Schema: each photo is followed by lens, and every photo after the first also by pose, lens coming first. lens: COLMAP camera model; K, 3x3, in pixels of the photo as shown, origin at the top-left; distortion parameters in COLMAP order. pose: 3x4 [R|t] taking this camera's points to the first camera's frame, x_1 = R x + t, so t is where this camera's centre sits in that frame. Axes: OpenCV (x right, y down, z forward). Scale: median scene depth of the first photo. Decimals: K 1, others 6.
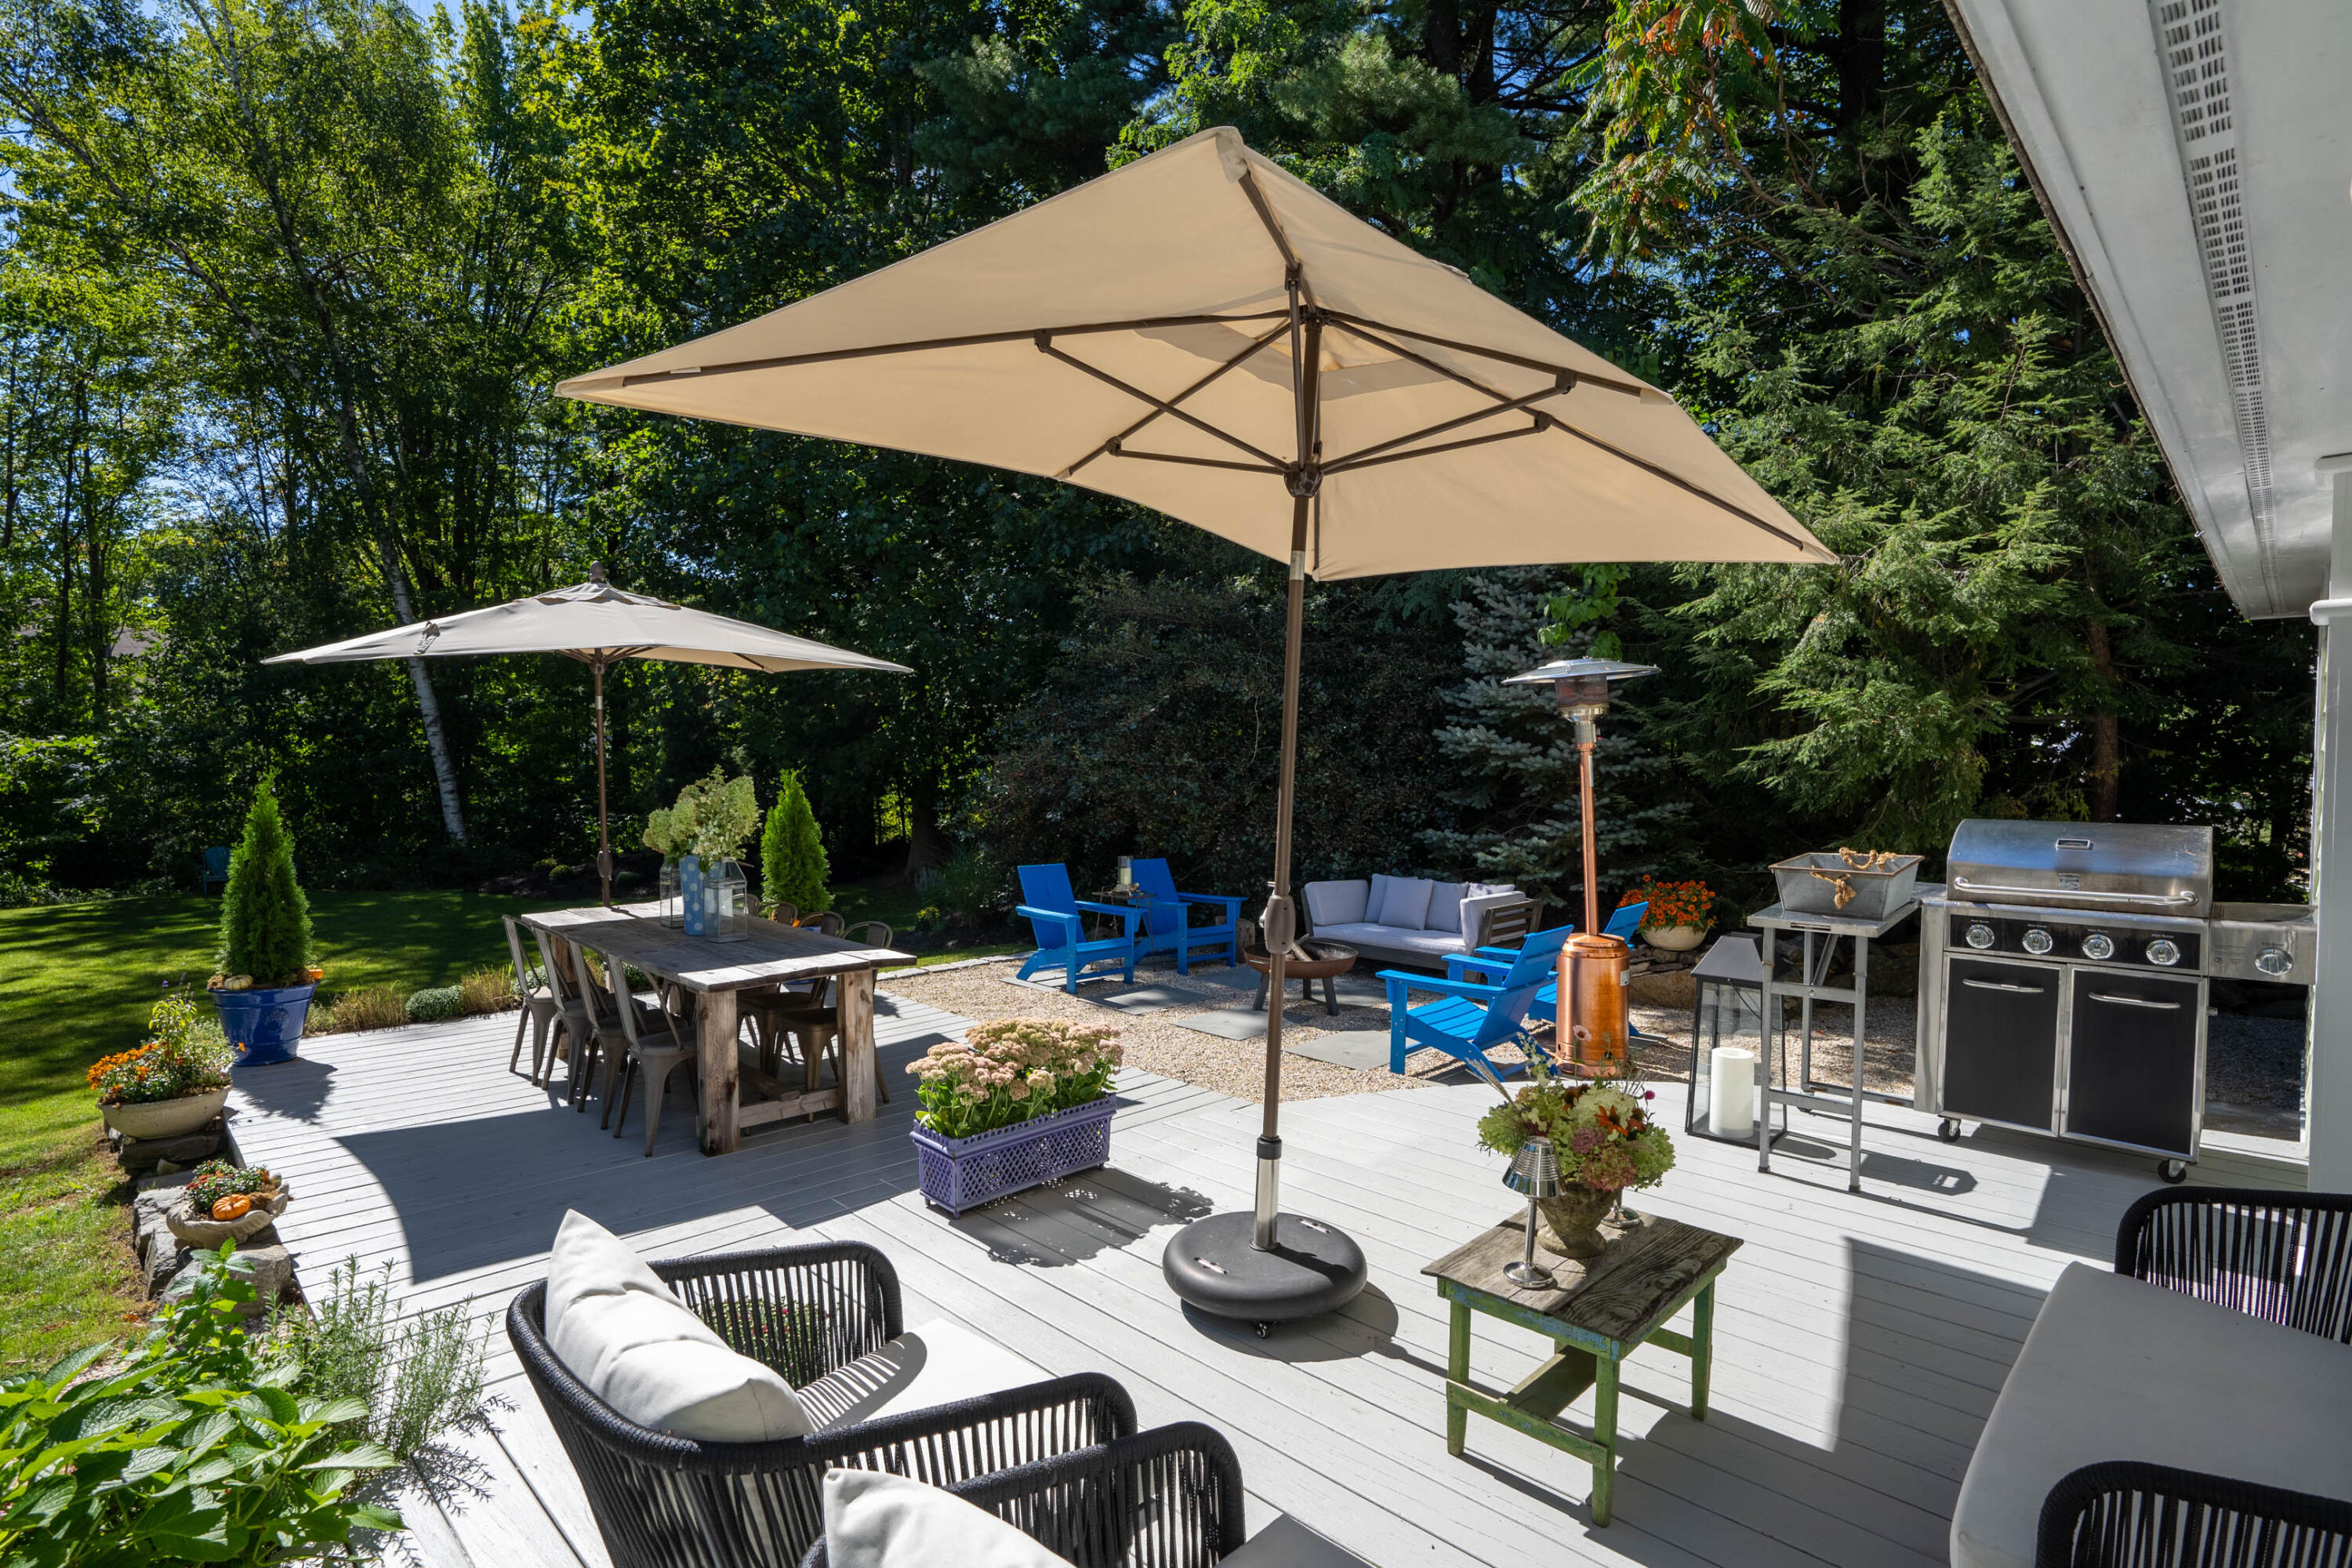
lens RADIAL K [[1174.7, 0, 1172.3], [0, 1174.7, 772.7], [0, 0, 1]] dist [-0.023192, 0.001216]
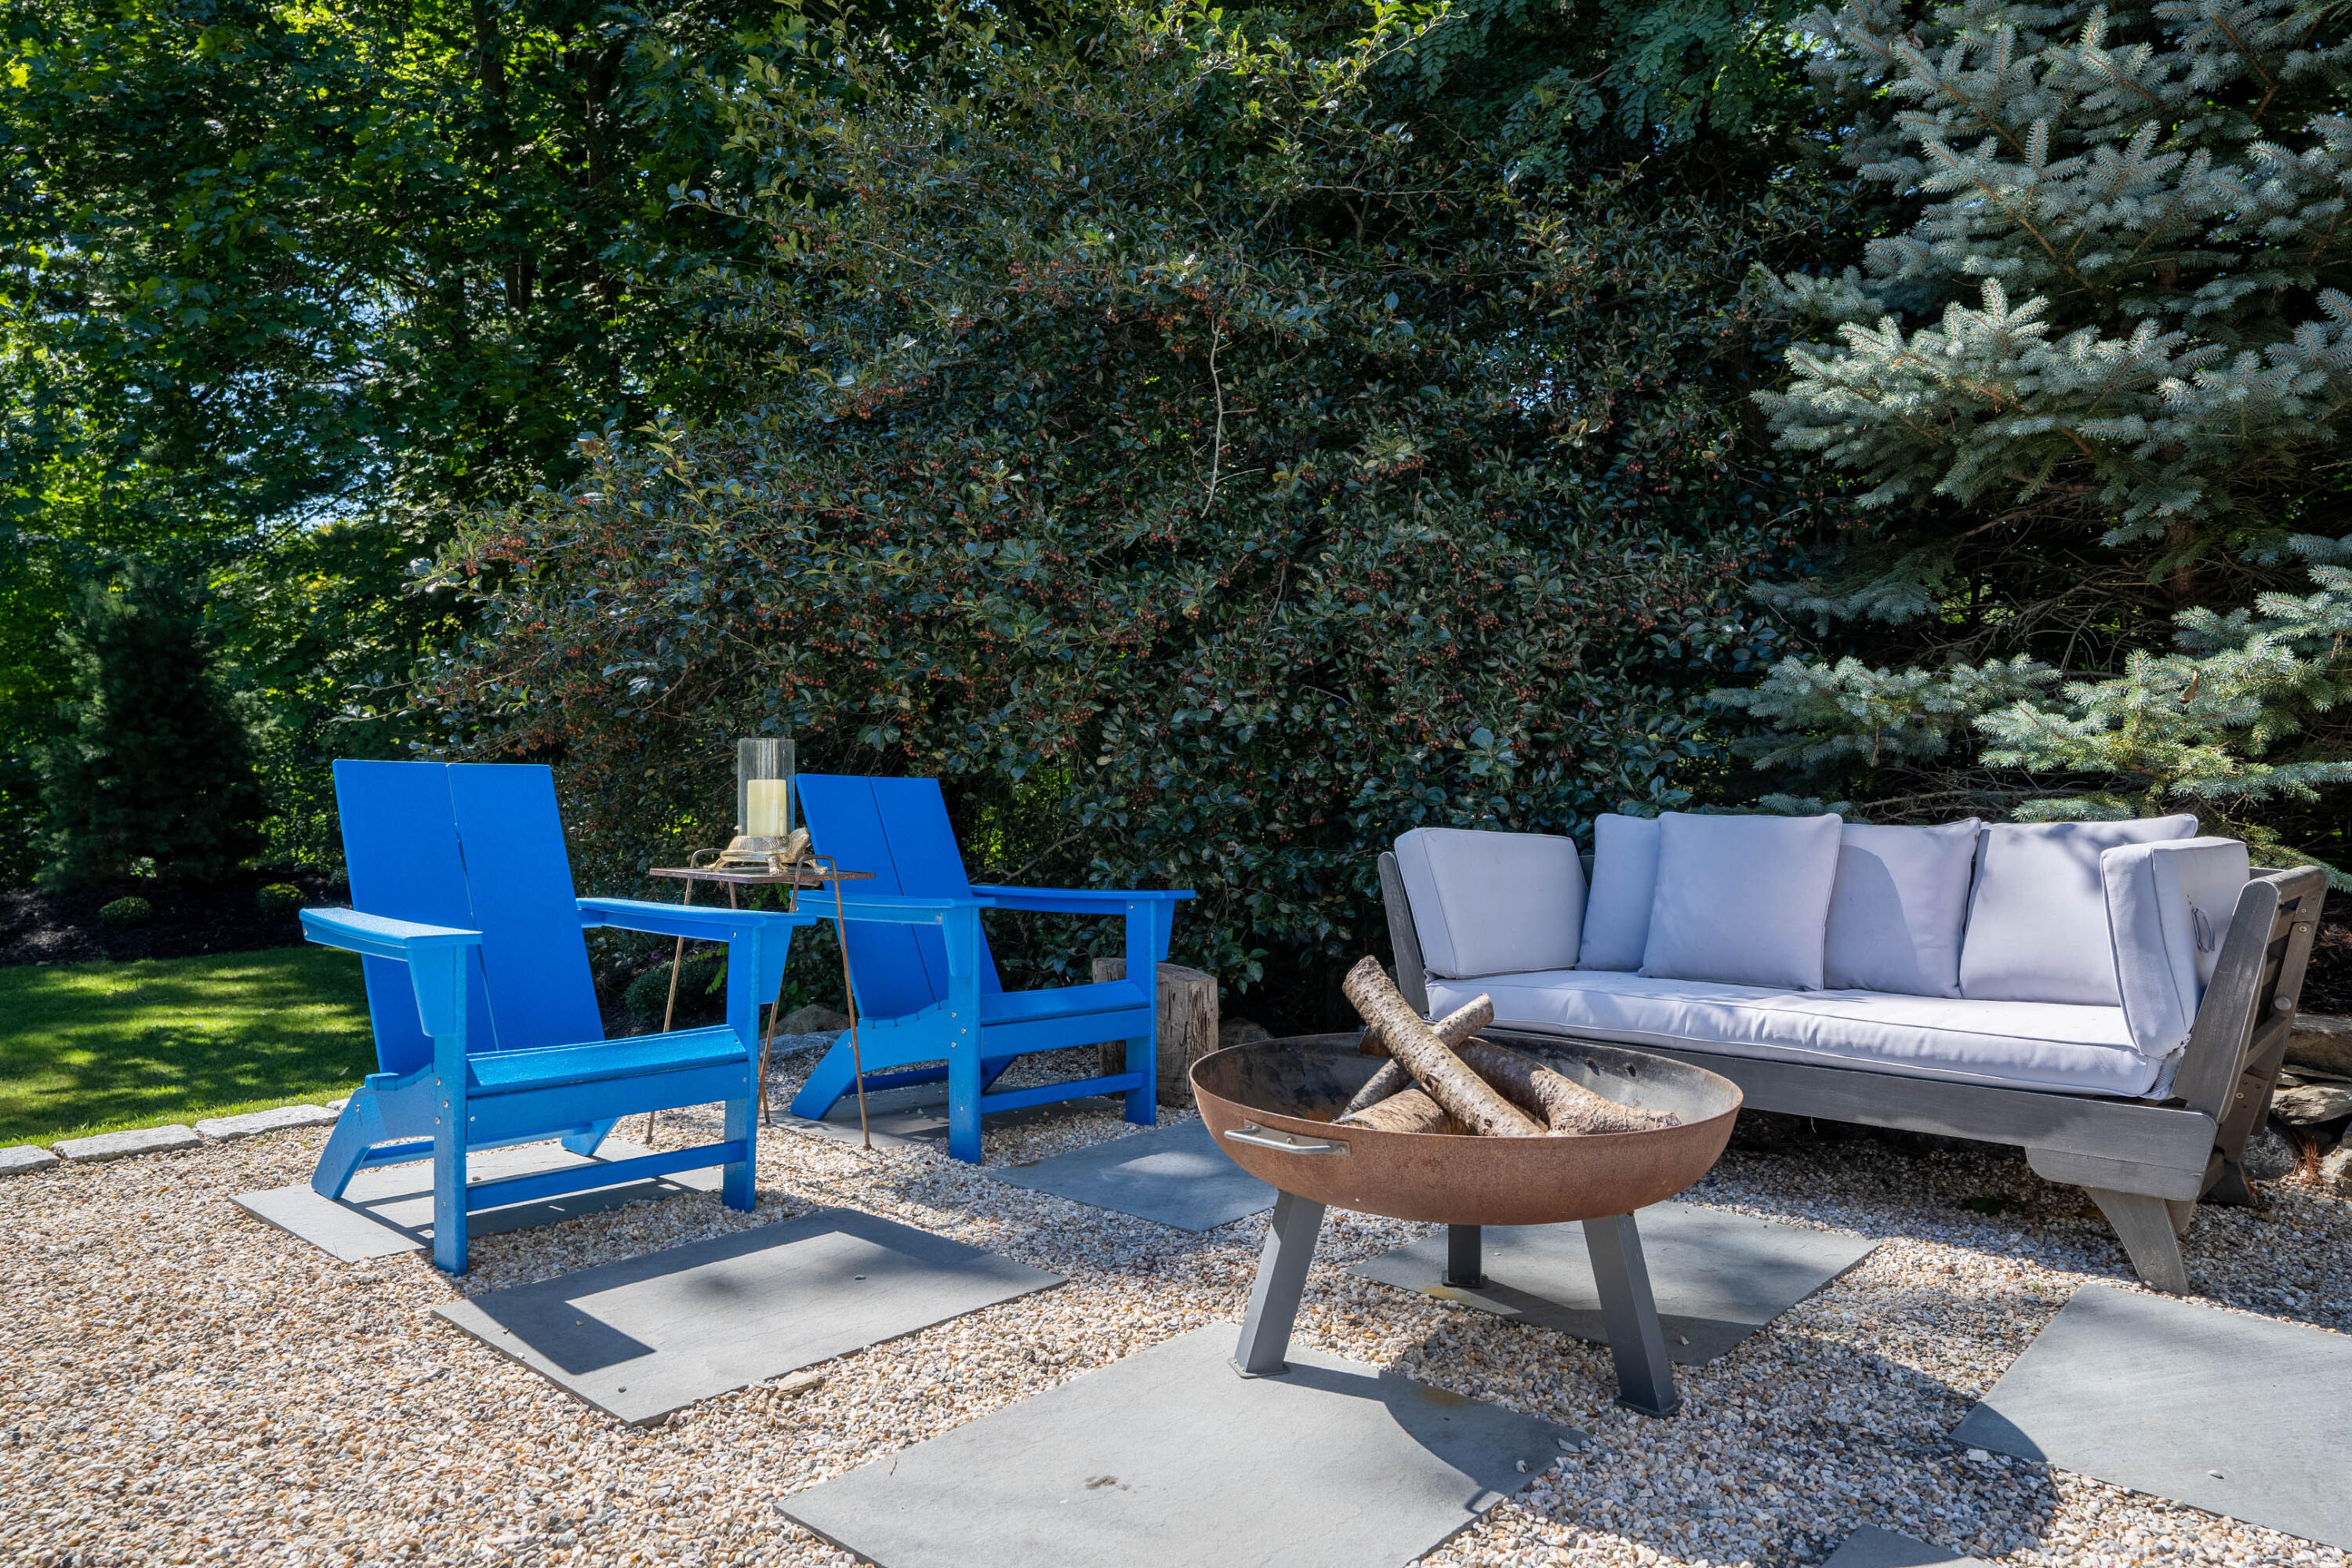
lens RADIAL K [[1512.5, 0, 1190.4], [0, 1512.5, 780.7], [0, 0, 1]] dist [-0.001043, 0.007370]
pose [[0.997404, -0.000277, 0.072011, 0.051679], [0.002087, 0.999684, -0.025057, 0.131153], [-0.071982, 0.025143, 0.997089, 0.915459]]
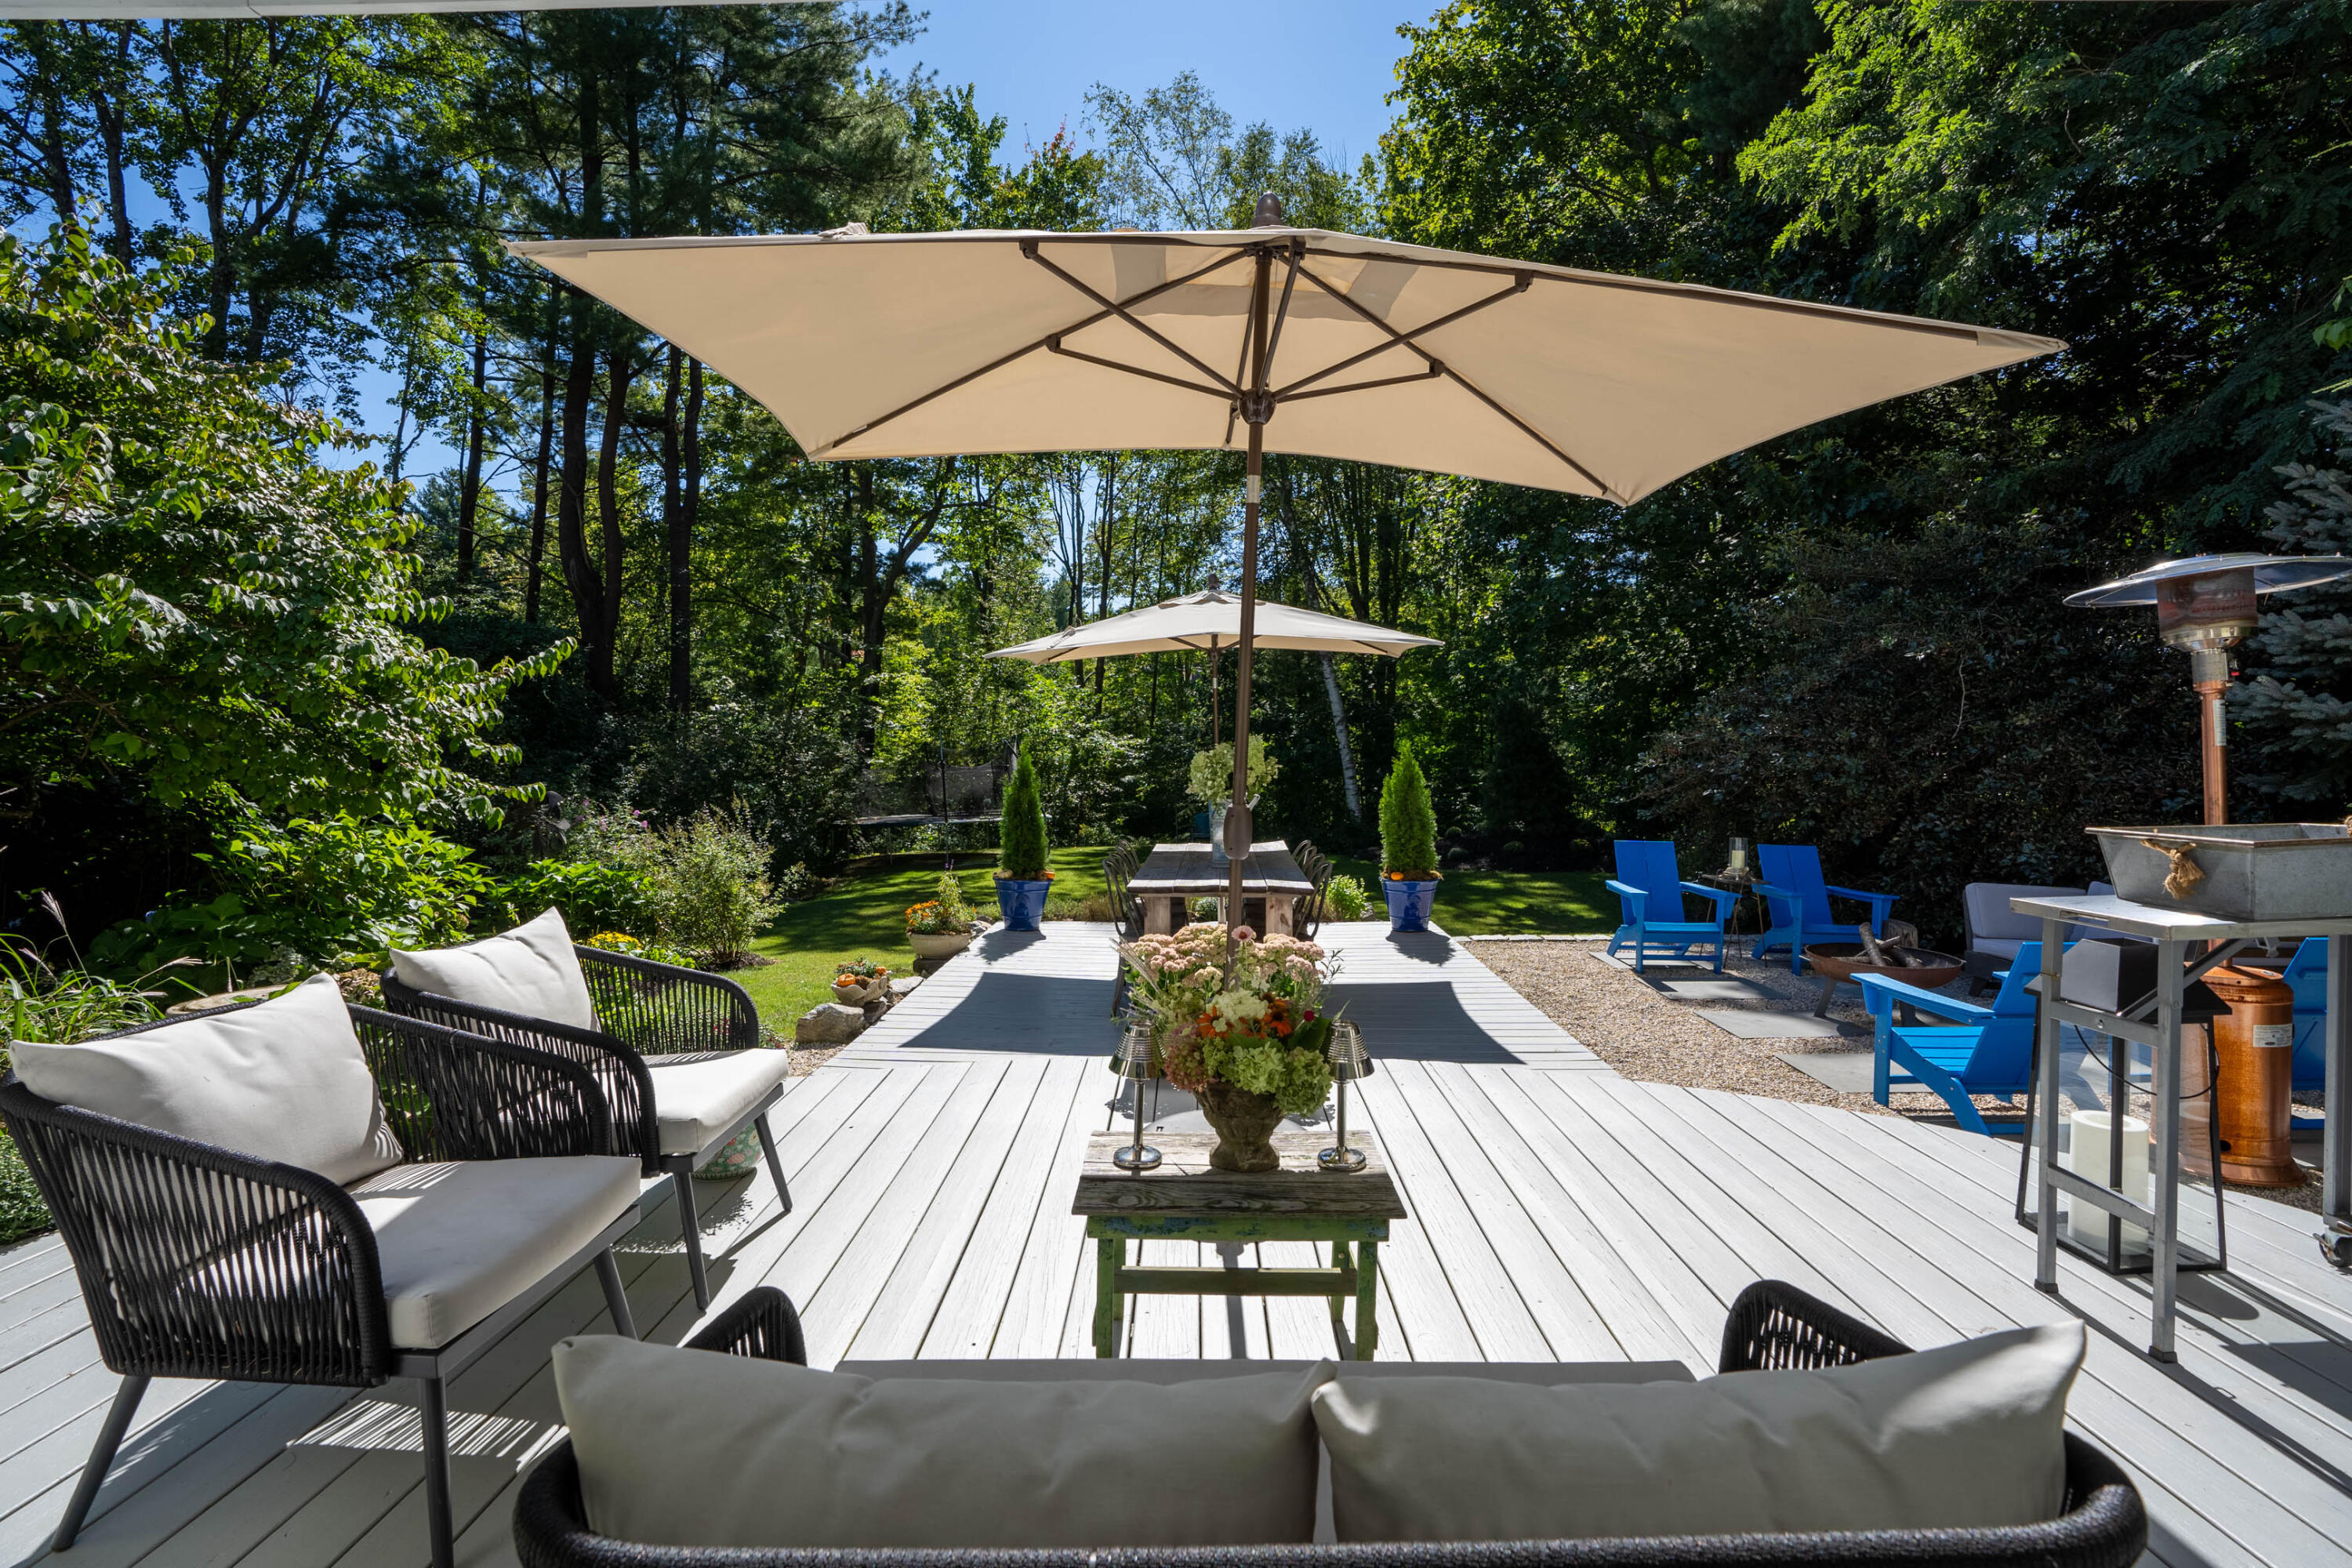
lens RADIAL K [[1102.4, 0, 1183.8], [0, 1102.4, 774.2], [0, 0, 1]] dist [-0.026411, -0.000551]
pose [[0.695554, 0.018171, -0.718244, 0.391908], [-0.021135, 0.999765, 0.004826, 0.038595], [0.718162, 0.011823, 0.695775, 0.148376]]
